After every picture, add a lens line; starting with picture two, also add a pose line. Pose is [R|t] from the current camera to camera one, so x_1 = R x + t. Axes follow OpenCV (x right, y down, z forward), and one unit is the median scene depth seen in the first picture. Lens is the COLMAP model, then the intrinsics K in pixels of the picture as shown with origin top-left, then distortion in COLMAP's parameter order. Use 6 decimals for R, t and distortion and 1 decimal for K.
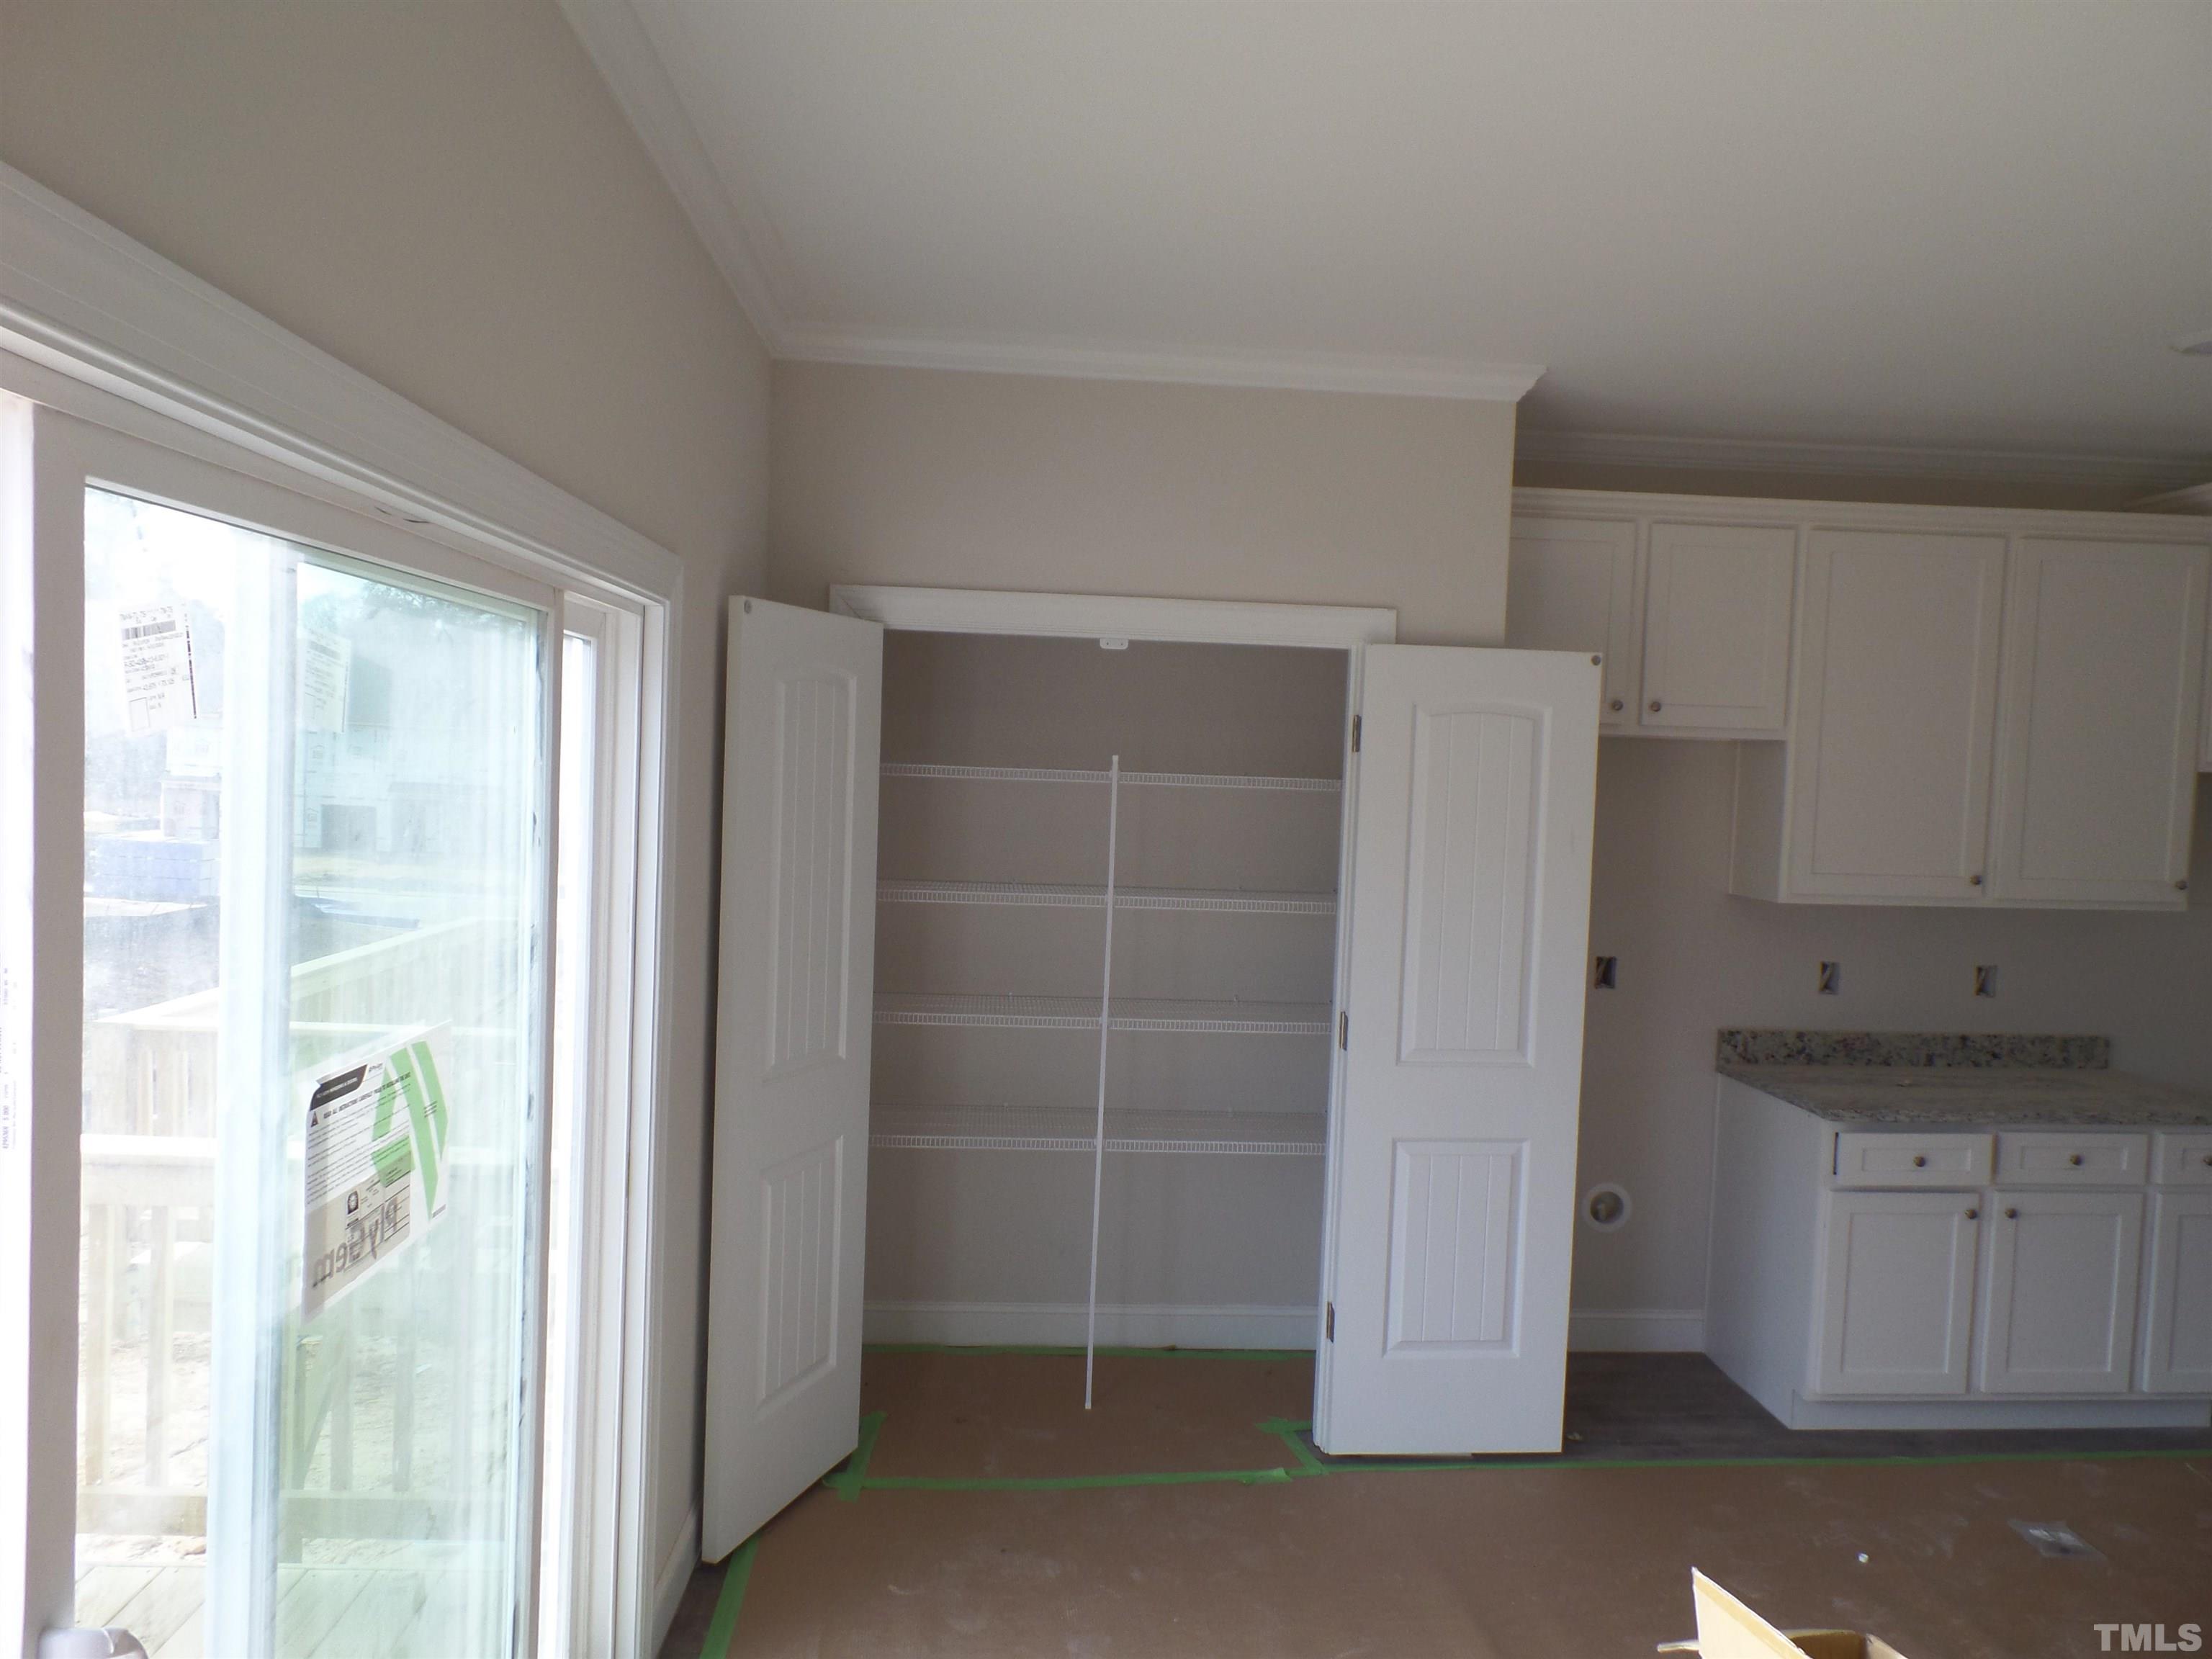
lens RADIAL K [[1768.5, 0, 1104.8], [0, 1768.5, 894.9], [0, 0, 1]] dist [0.006516, 0.002547]
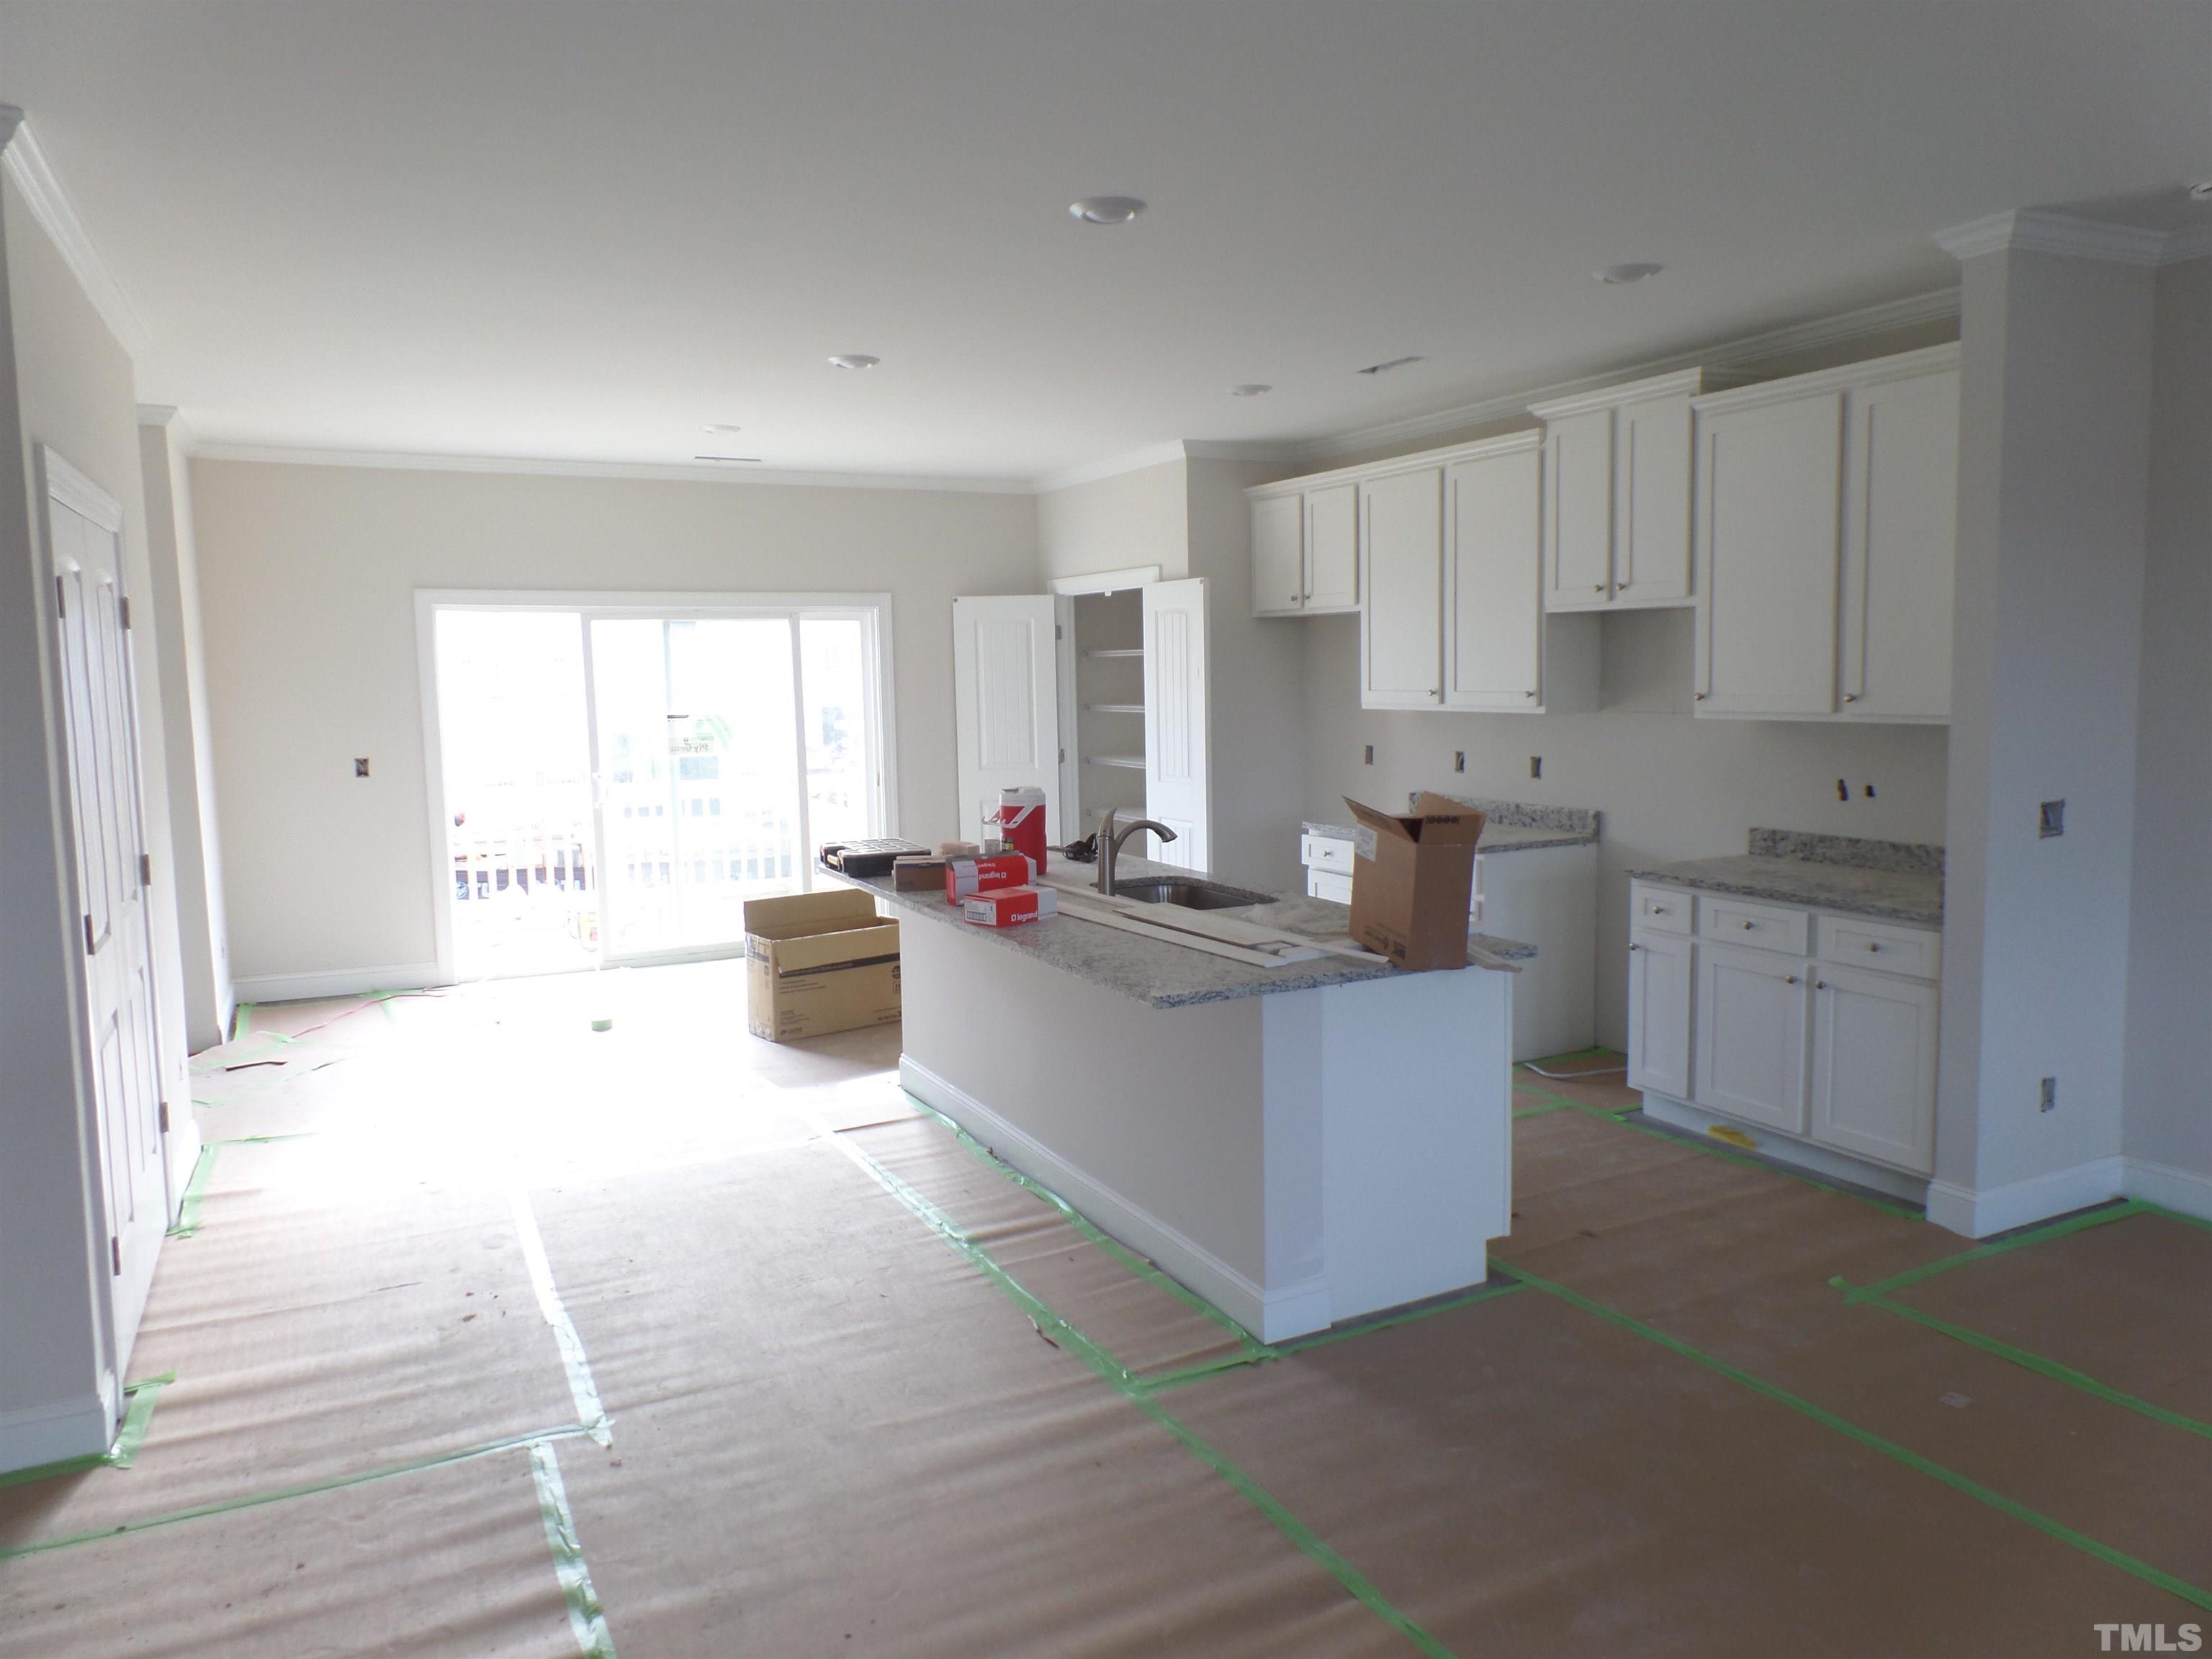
lens RADIAL K [[1534.3, 0, 1107.4], [0, 1534.3, 858.3], [0, 0, 1]] dist [-0.002808, -0.002065]
pose [[0.364724, 0.079664, -0.927701, 1.624956], [-0.018727, 0.996759, 0.078232, 0.034618], [0.930927, -0.011160, 0.365034, 0.261240]]
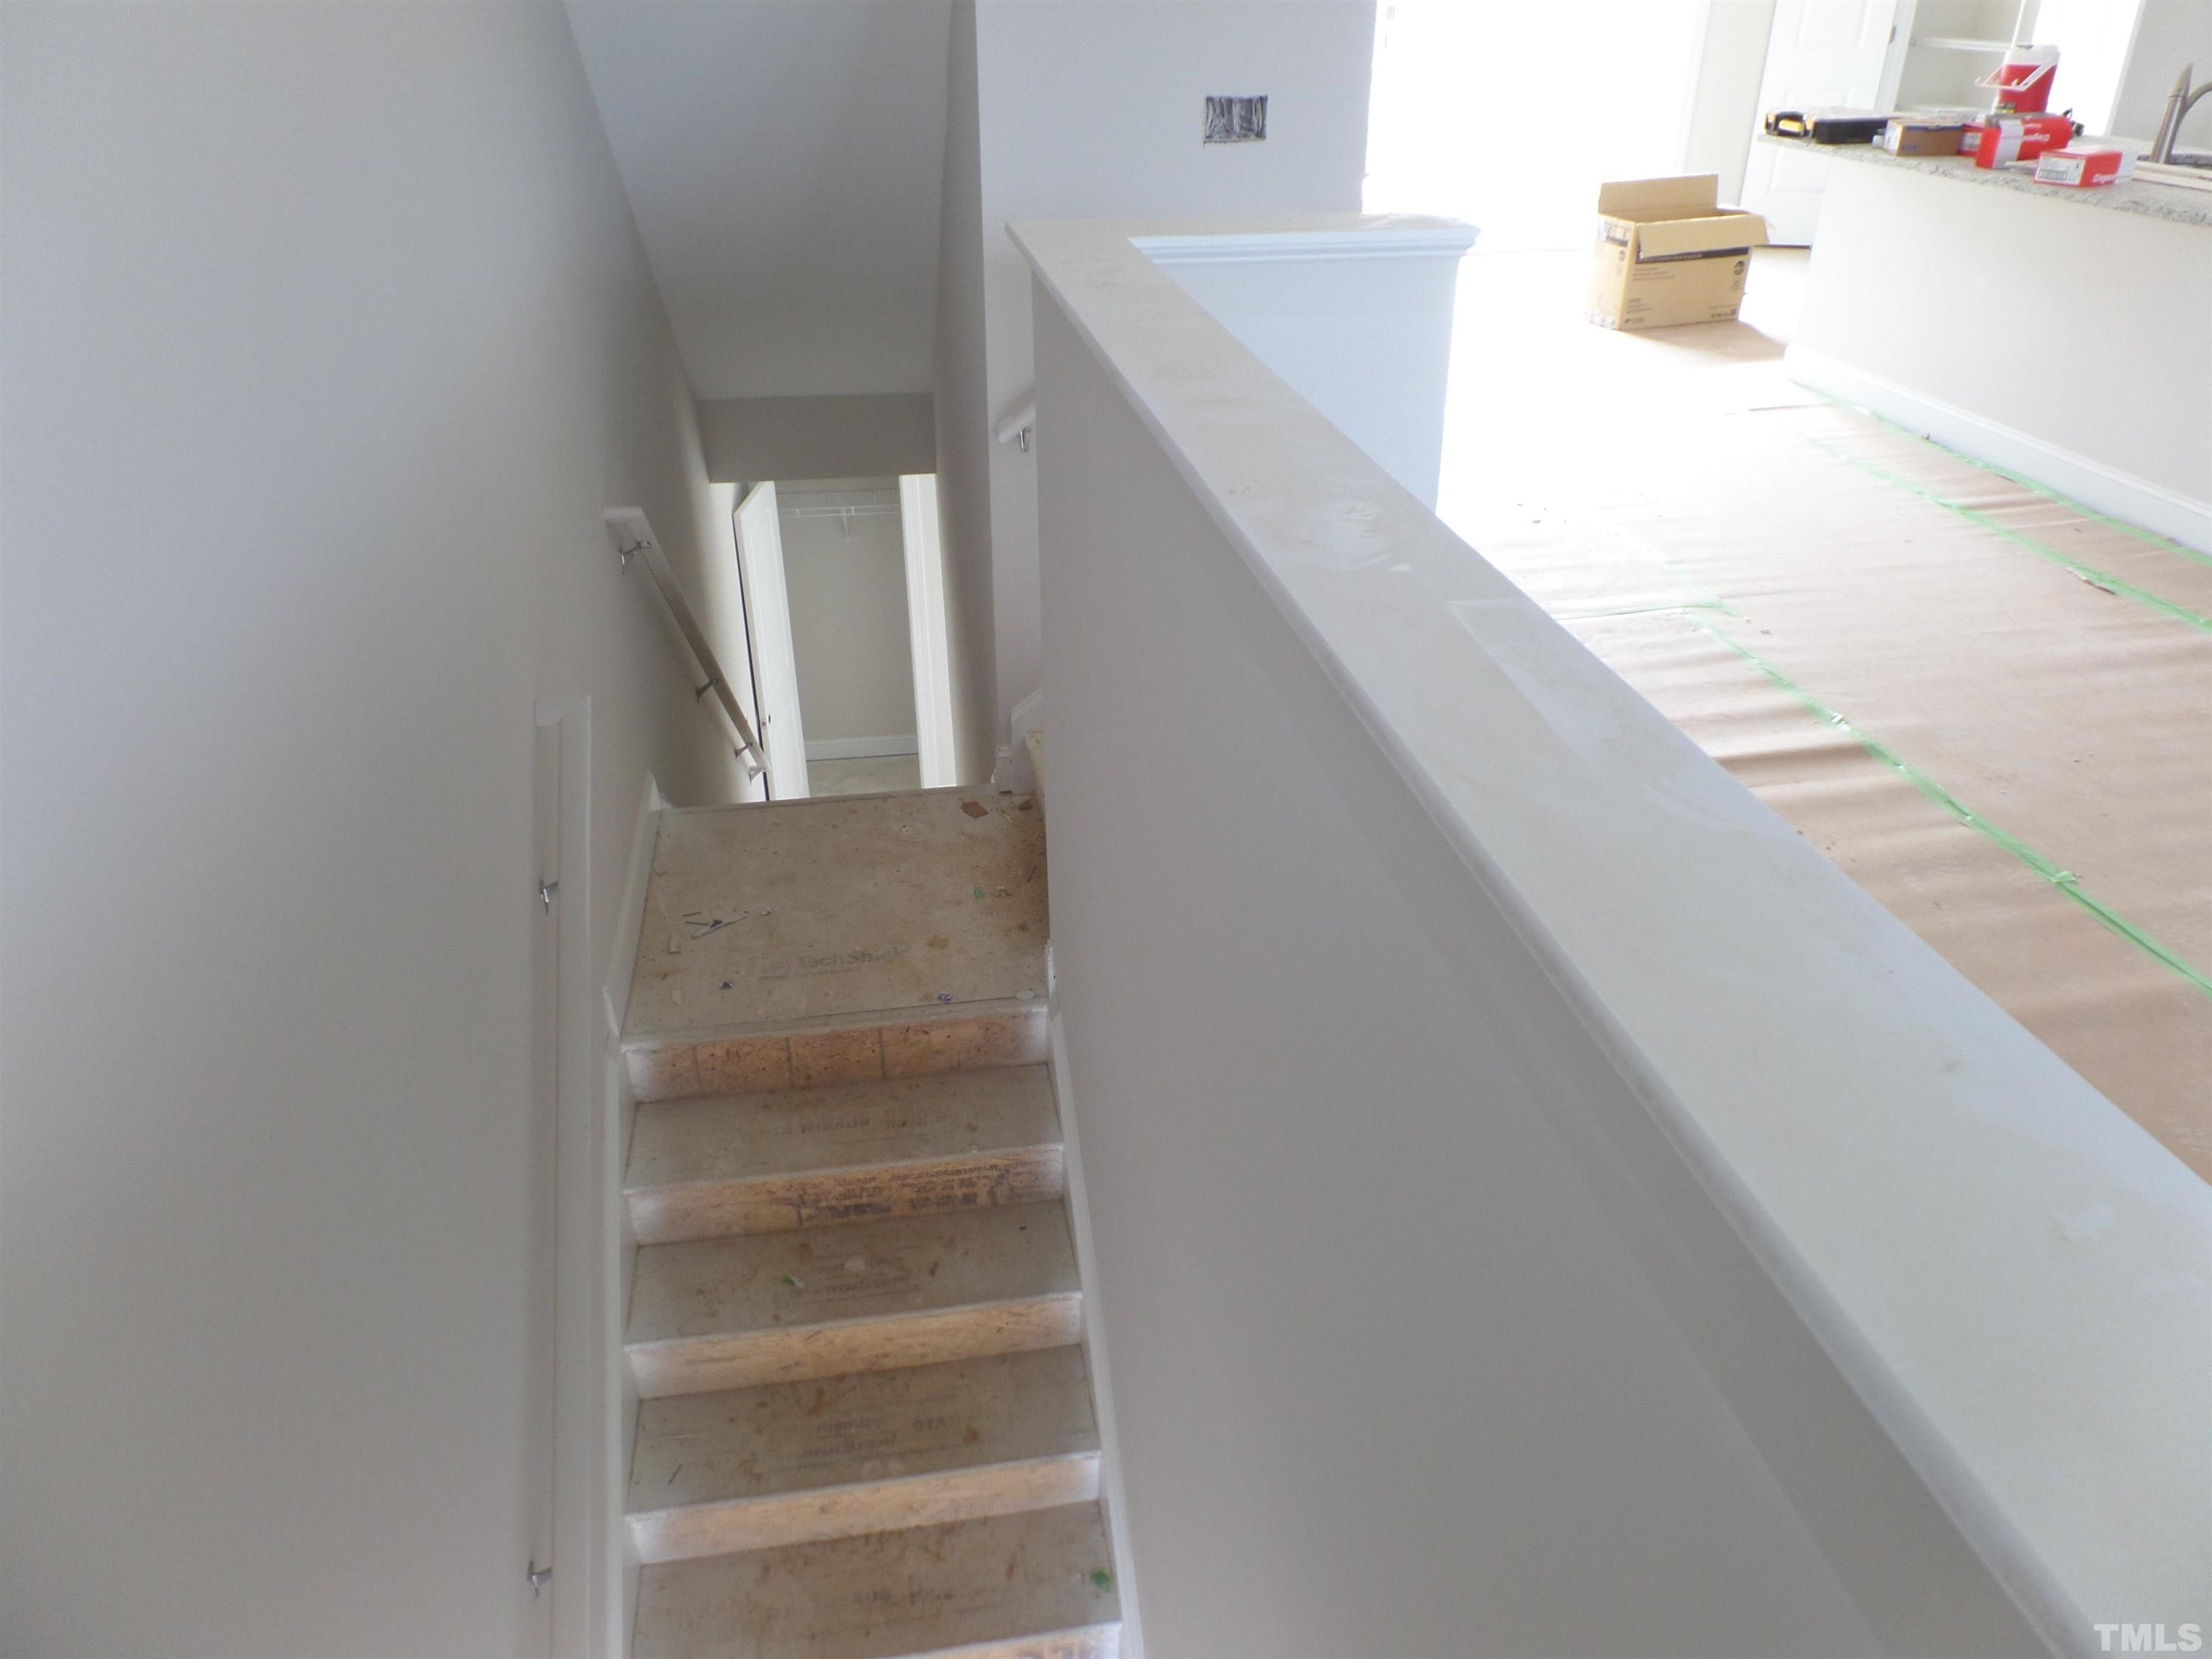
lens RADIAL K [[1538.2, 0, 1106.0], [0, 1538.2, 829.5], [0, 0, 1]] dist [-0.002911, 0.021819]
pose [[0.064525, 0.461097, -0.885001, 1.687468], [-0.040015, 0.887331, 0.459394, 0.086007], [0.997113, 0.005771, 0.075706, -0.080134]]
